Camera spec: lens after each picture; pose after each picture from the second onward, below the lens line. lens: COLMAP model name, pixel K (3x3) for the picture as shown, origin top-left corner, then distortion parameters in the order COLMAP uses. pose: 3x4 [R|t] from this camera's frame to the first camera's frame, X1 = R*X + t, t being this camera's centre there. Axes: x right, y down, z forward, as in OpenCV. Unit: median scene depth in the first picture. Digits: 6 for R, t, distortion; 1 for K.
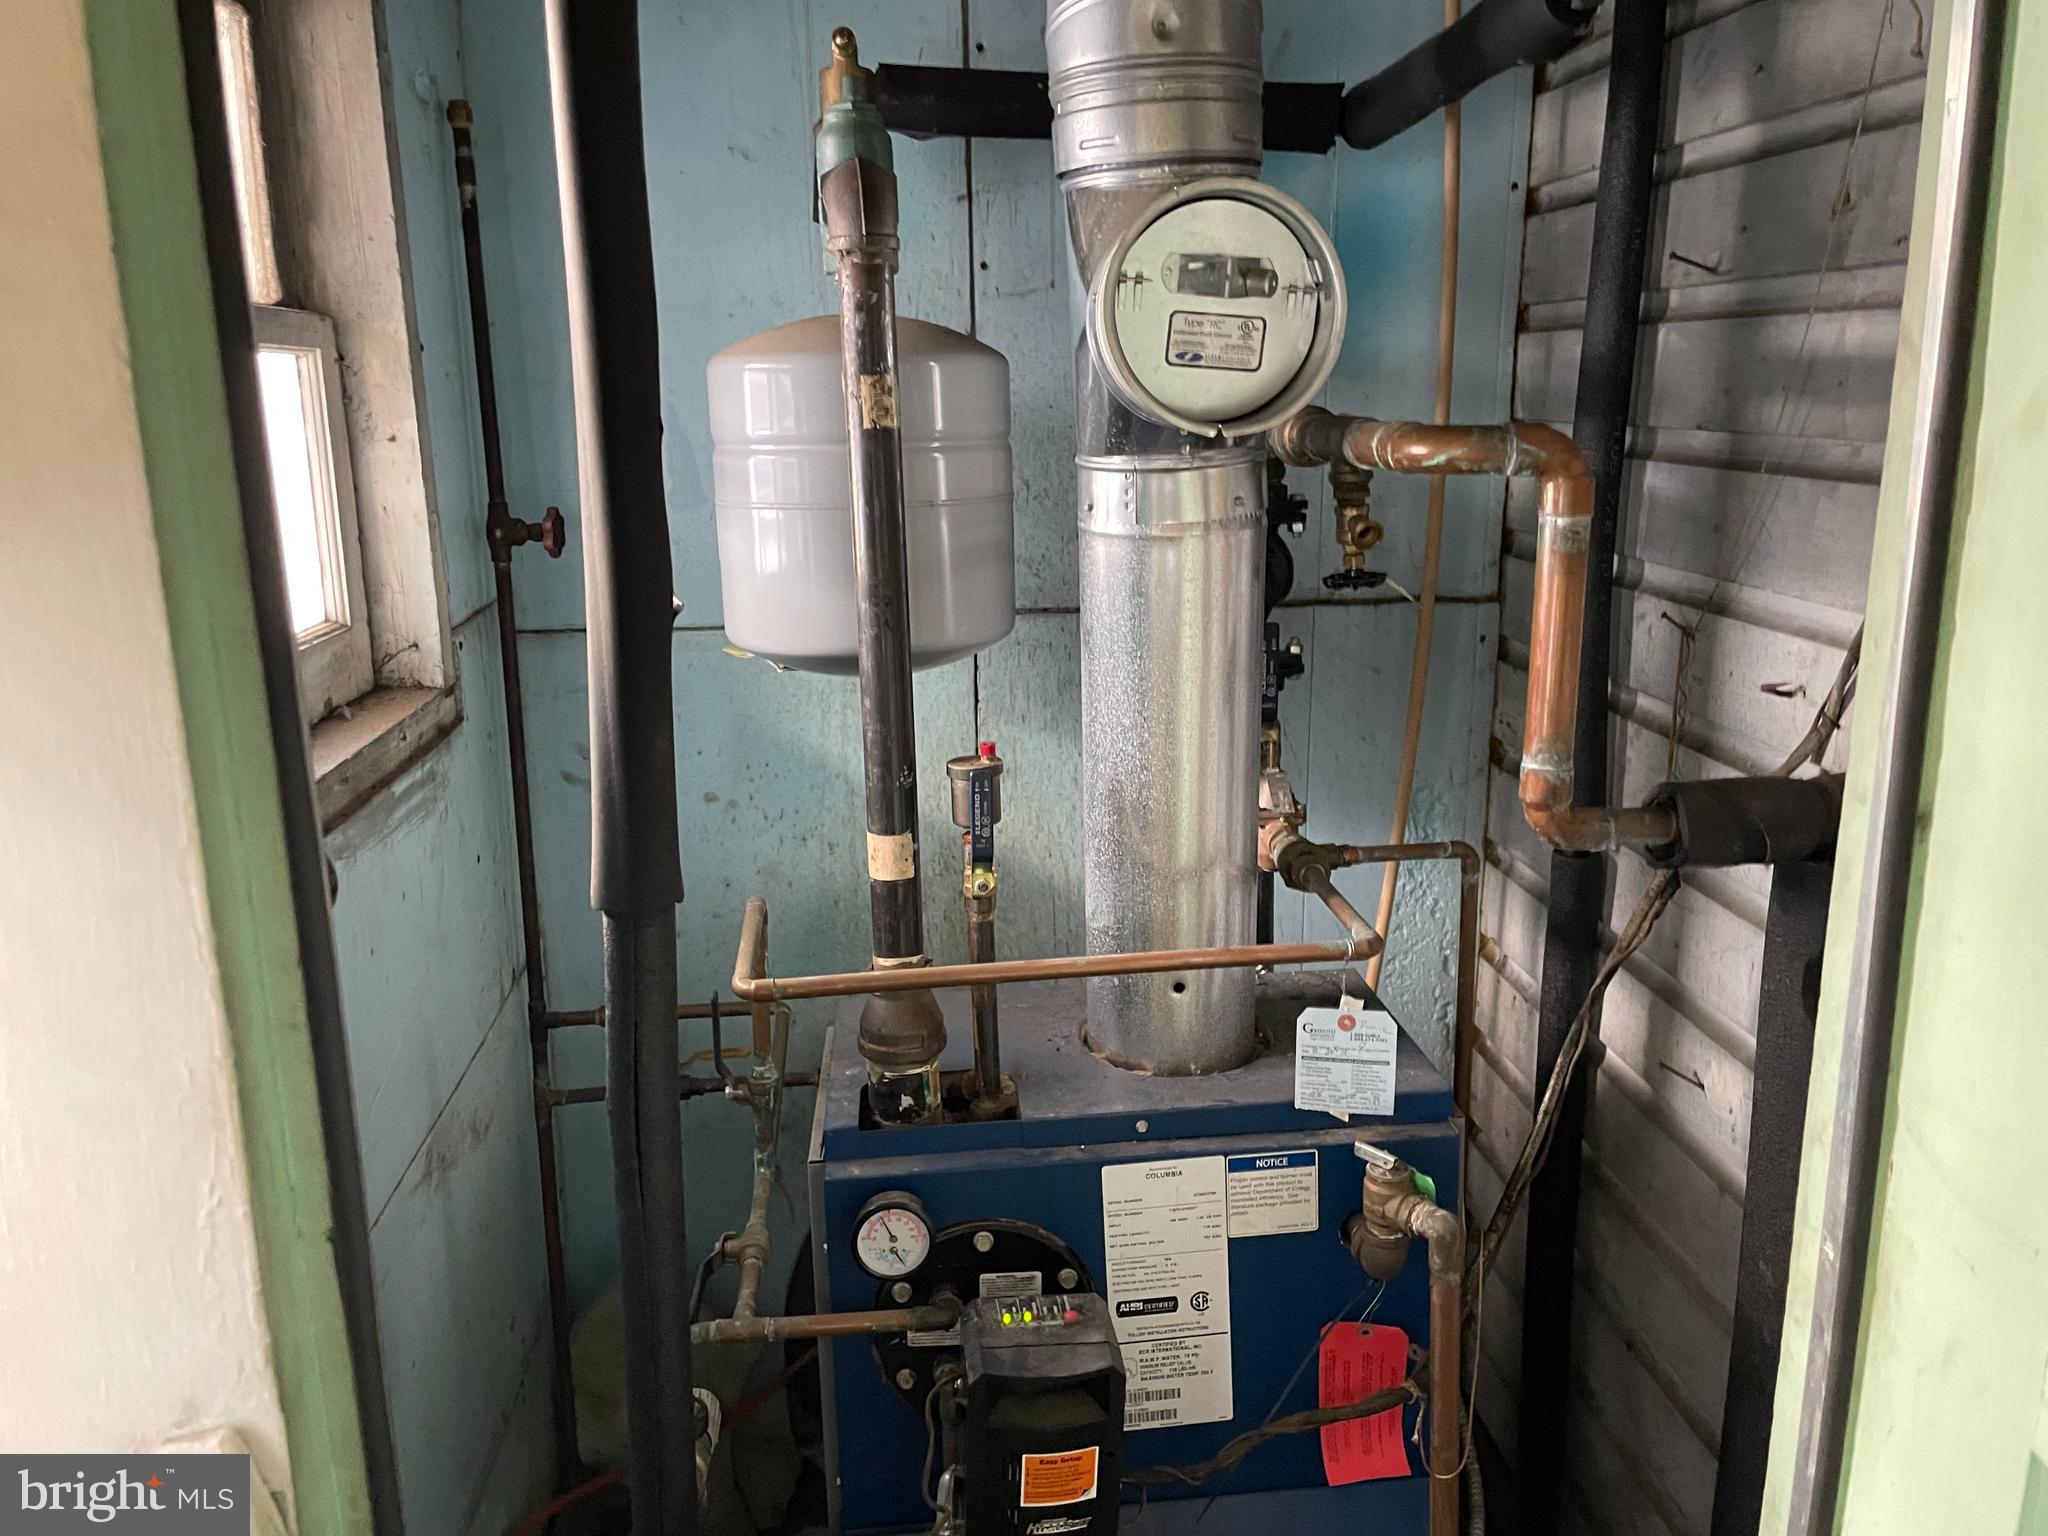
lens RADIAL K [[1531.6, 0, 1058.4], [0, 1531.6, 757.8], [0, 0, 1]] dist [0.091341, -0.123612]
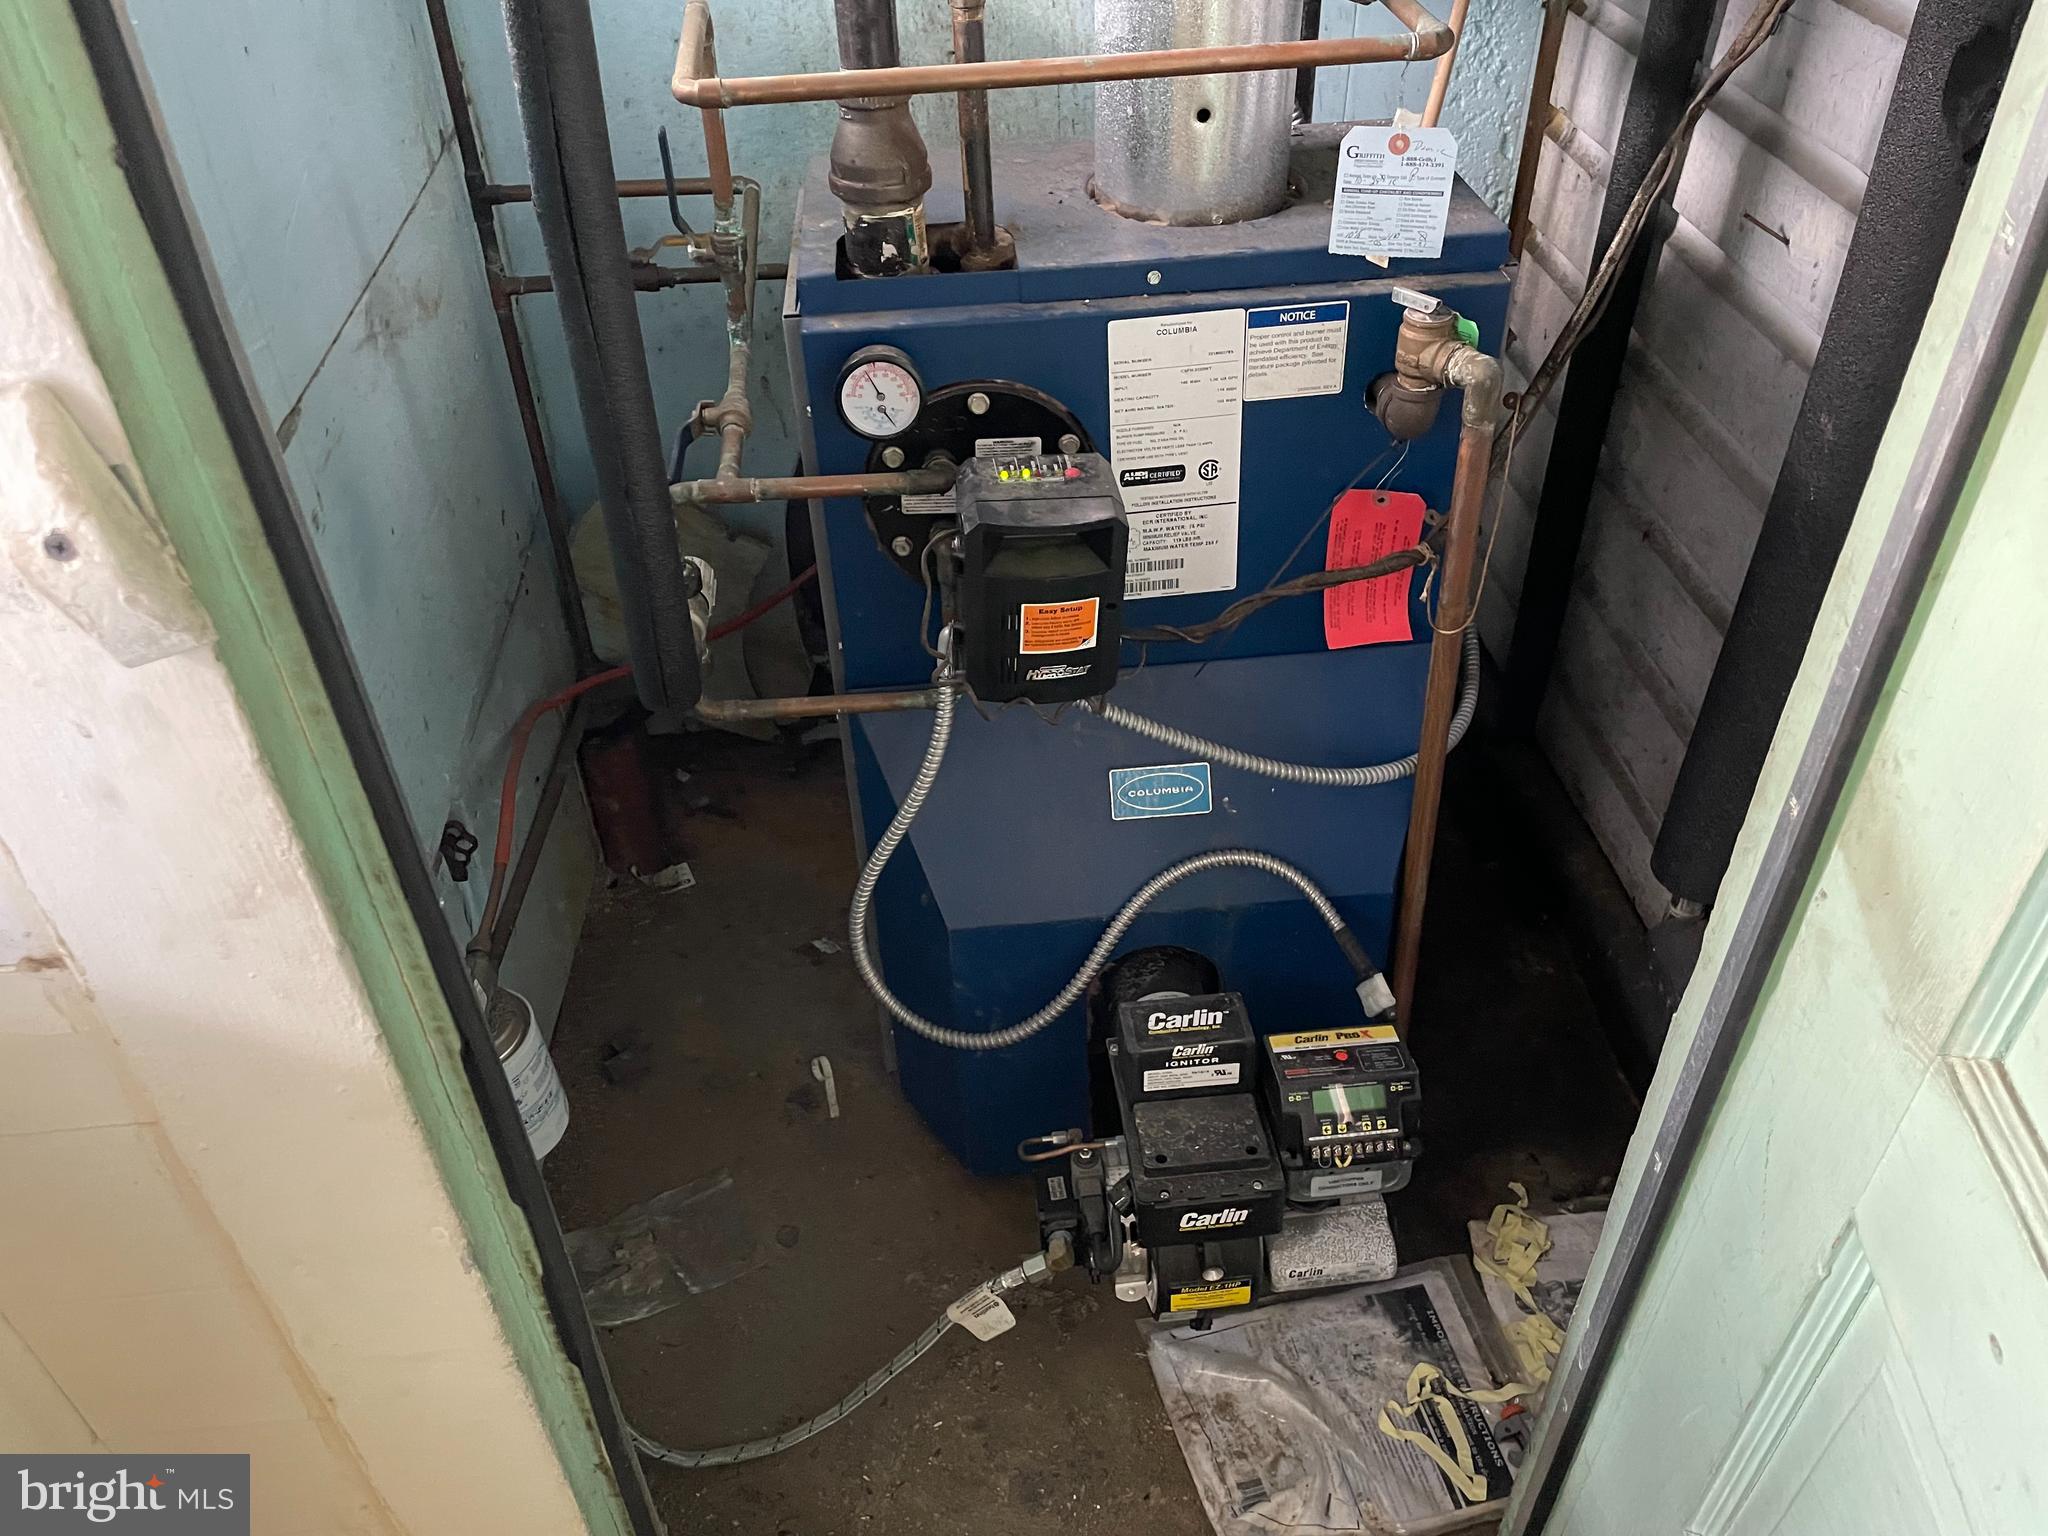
lens RADIAL K [[1531.6, 0, 1058.4], [0, 1531.6, 757.8], [0, 0, 1]] dist [0.091341, -0.123612]
pose [[0.999978, 0.006201, -0.002525, 0.002880], [-0.004505, 0.902182, 0.431333, 0.105161], [0.004952, -0.431312, 0.902189, 0.075438]]
